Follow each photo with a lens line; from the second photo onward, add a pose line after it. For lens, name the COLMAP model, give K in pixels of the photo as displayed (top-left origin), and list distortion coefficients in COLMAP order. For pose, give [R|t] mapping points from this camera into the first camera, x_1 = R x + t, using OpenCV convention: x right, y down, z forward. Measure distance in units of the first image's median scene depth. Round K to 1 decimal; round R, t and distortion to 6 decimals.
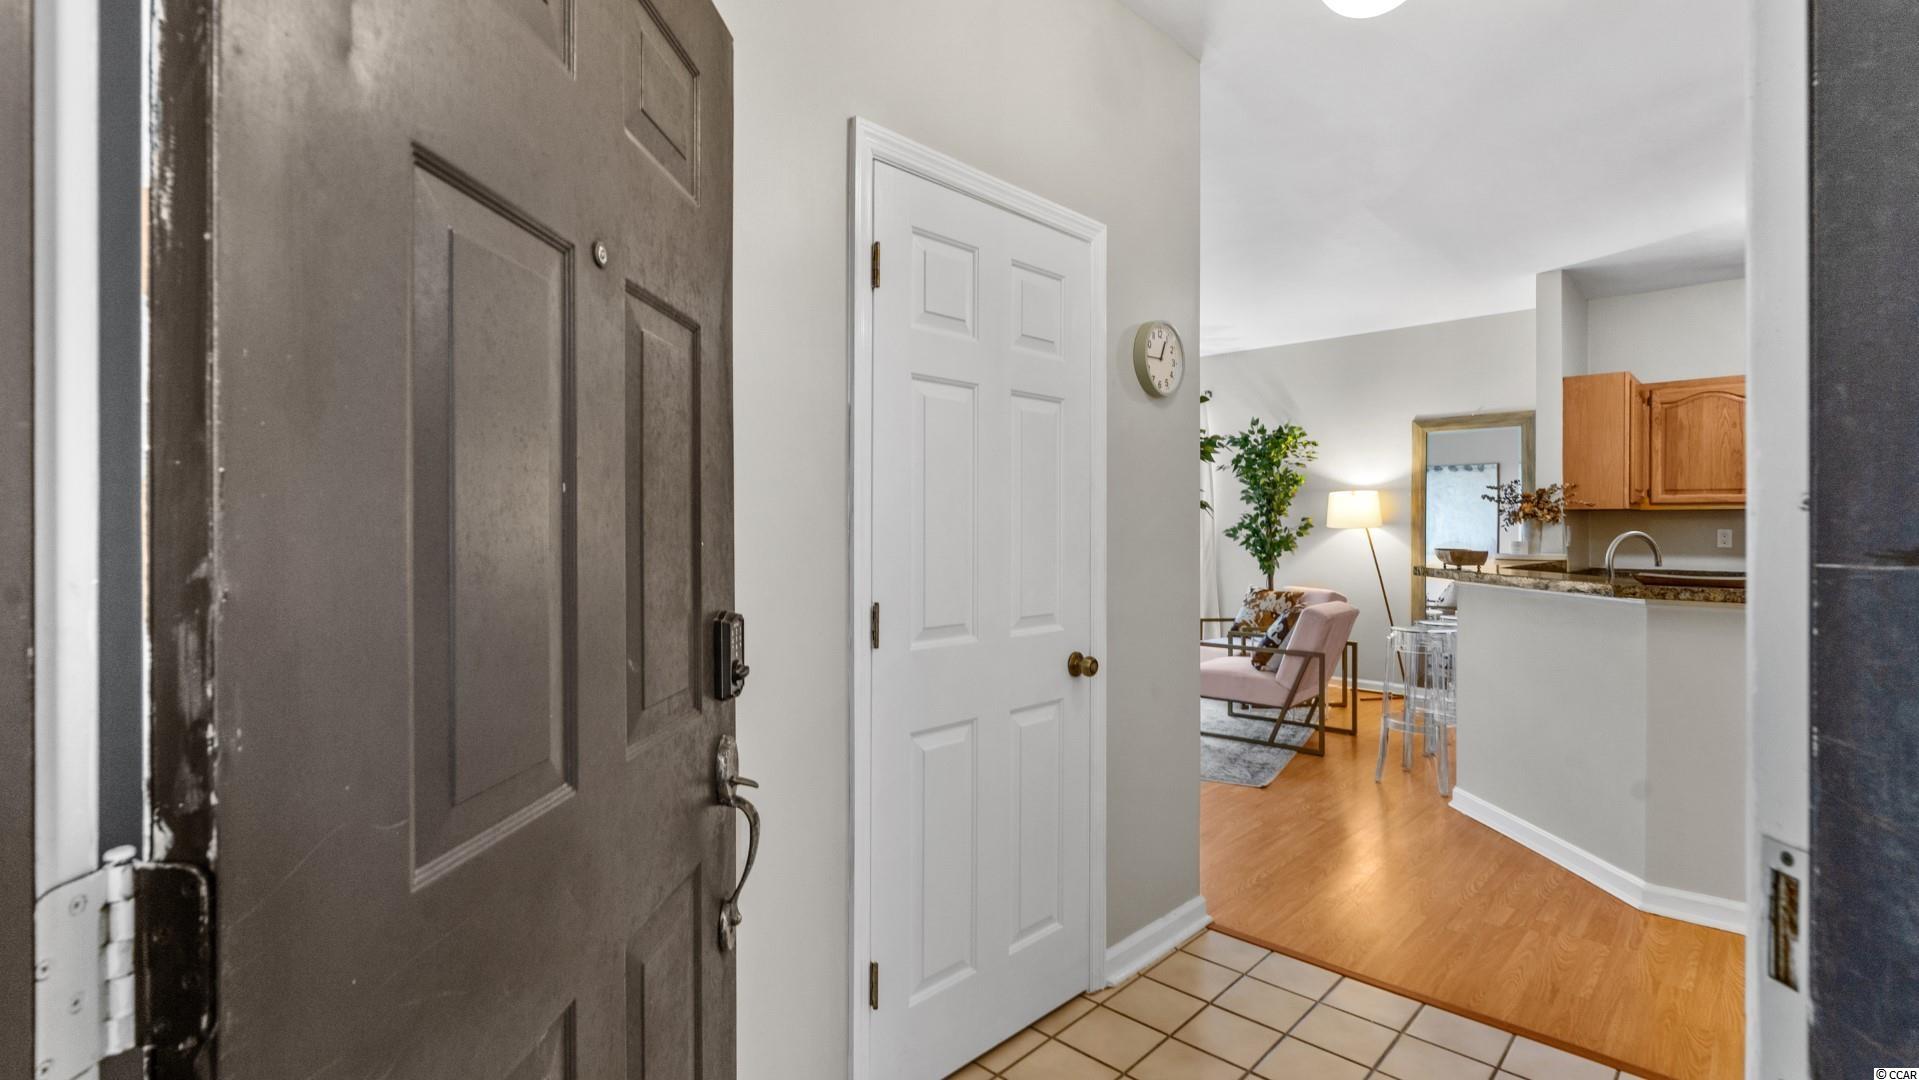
lens RADIAL K [[879.5, 0, 962.1], [0, 879.5, 531.0], [0, 0, 1]] dist [-0.001910, 0.000567]
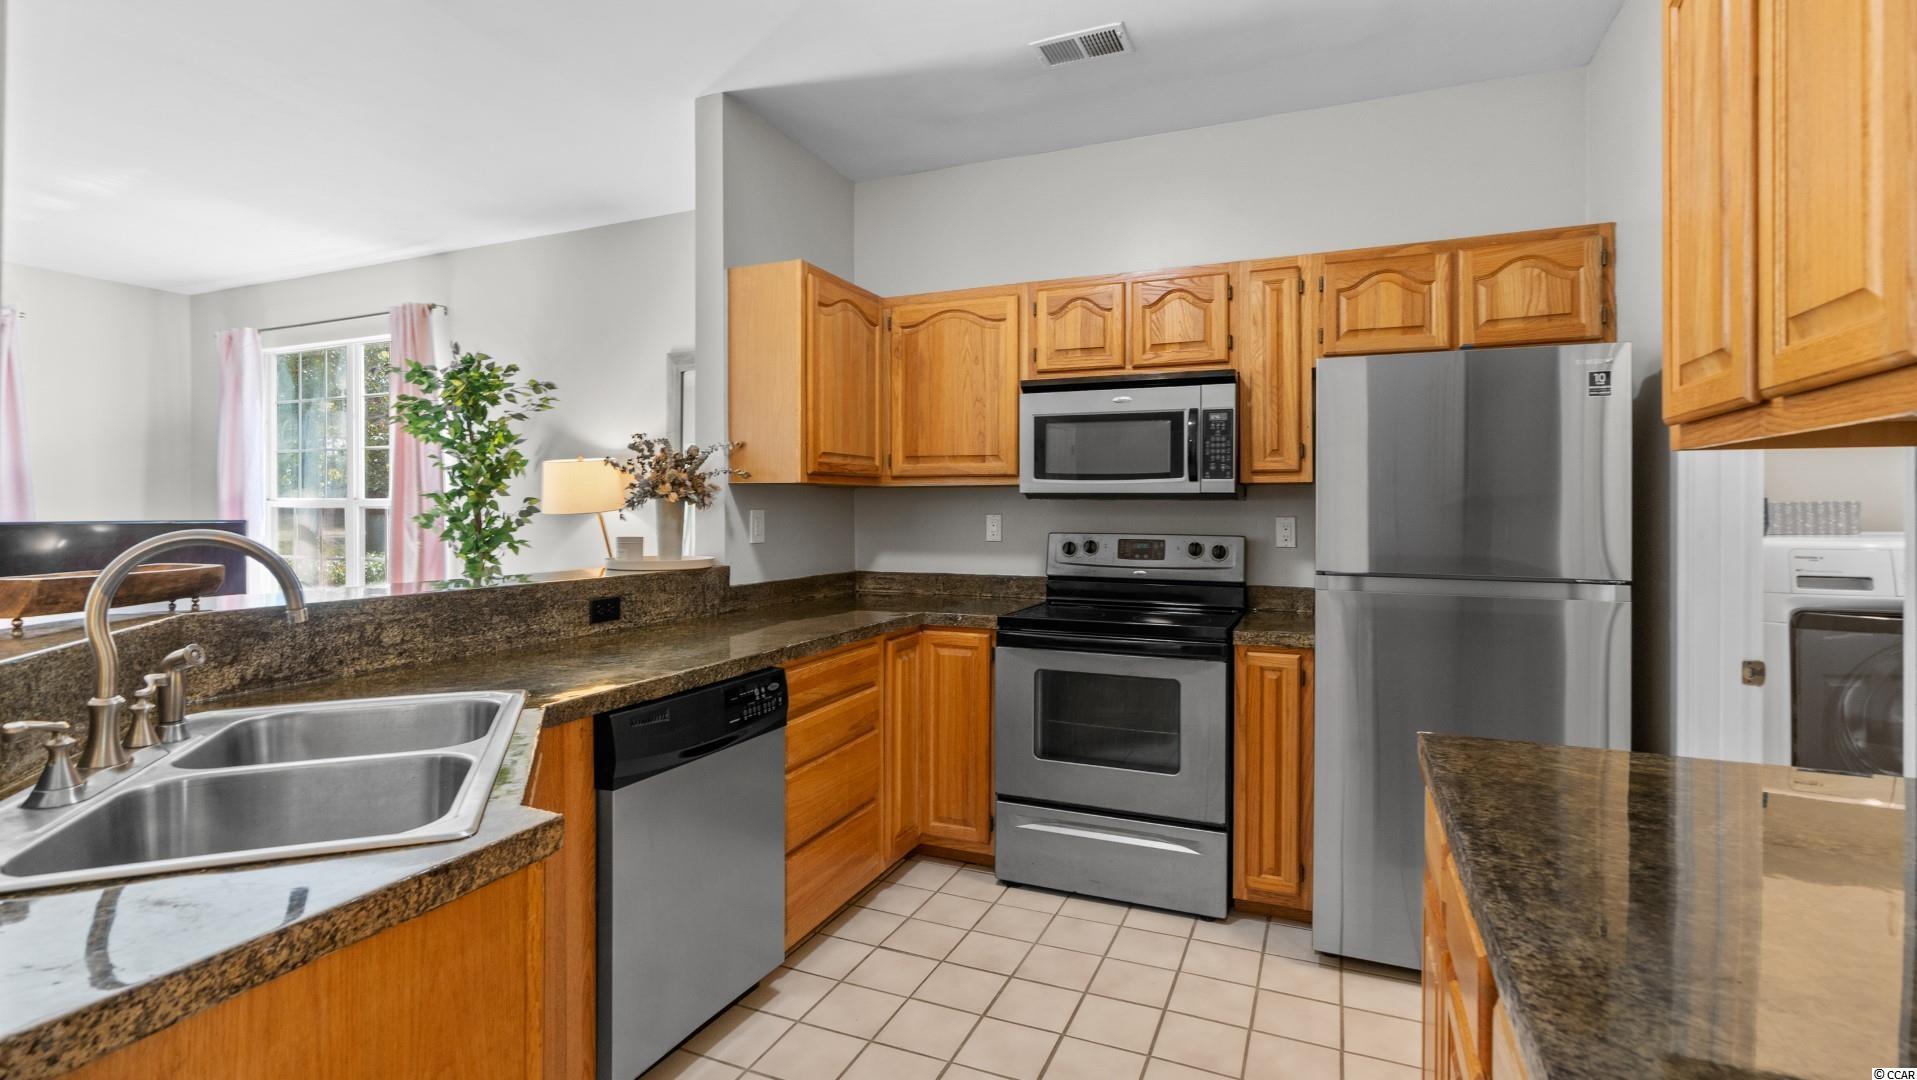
lens RADIAL K [[878.6, 0, 969.6], [0, 878.6, 514.4], [0, 0, 1]] dist [-0.001910, 0.000567]
pose [[0.931889, -0.003477, 0.362726, 0.596781], [0.002970, 0.999994, 0.001957, -0.003897], [-0.362731, -0.000746, 0.931894, 0.356749]]
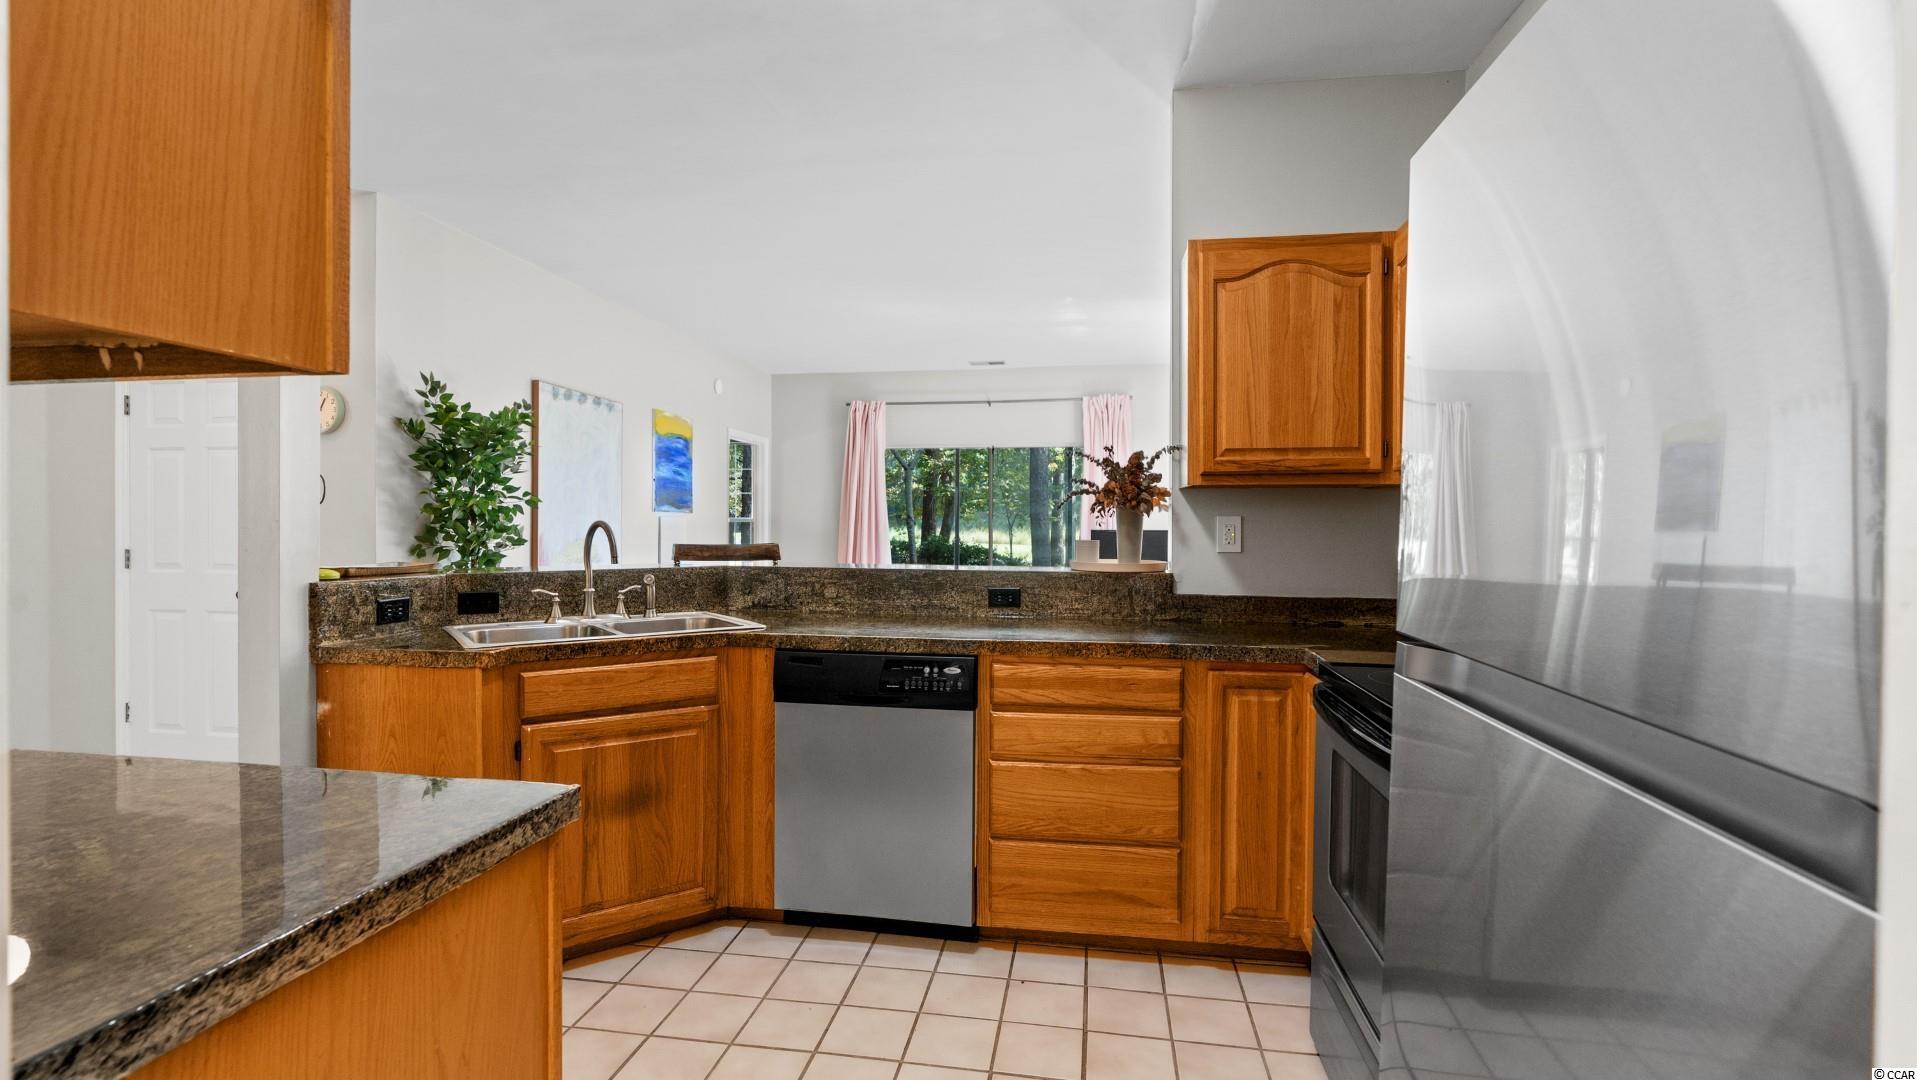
lens RADIAL K [[878.6, 0, 957.2], [0, 878.6, 534.8], [0, 0, 1]] dist [-0.001910, 0.000567]
pose [[0.566121, 0.008136, -0.824282, 1.209652], [-0.007246, 0.999962, 0.004893, 0.006895], [0.824291, 0.003202, 0.566158, 0.575801]]
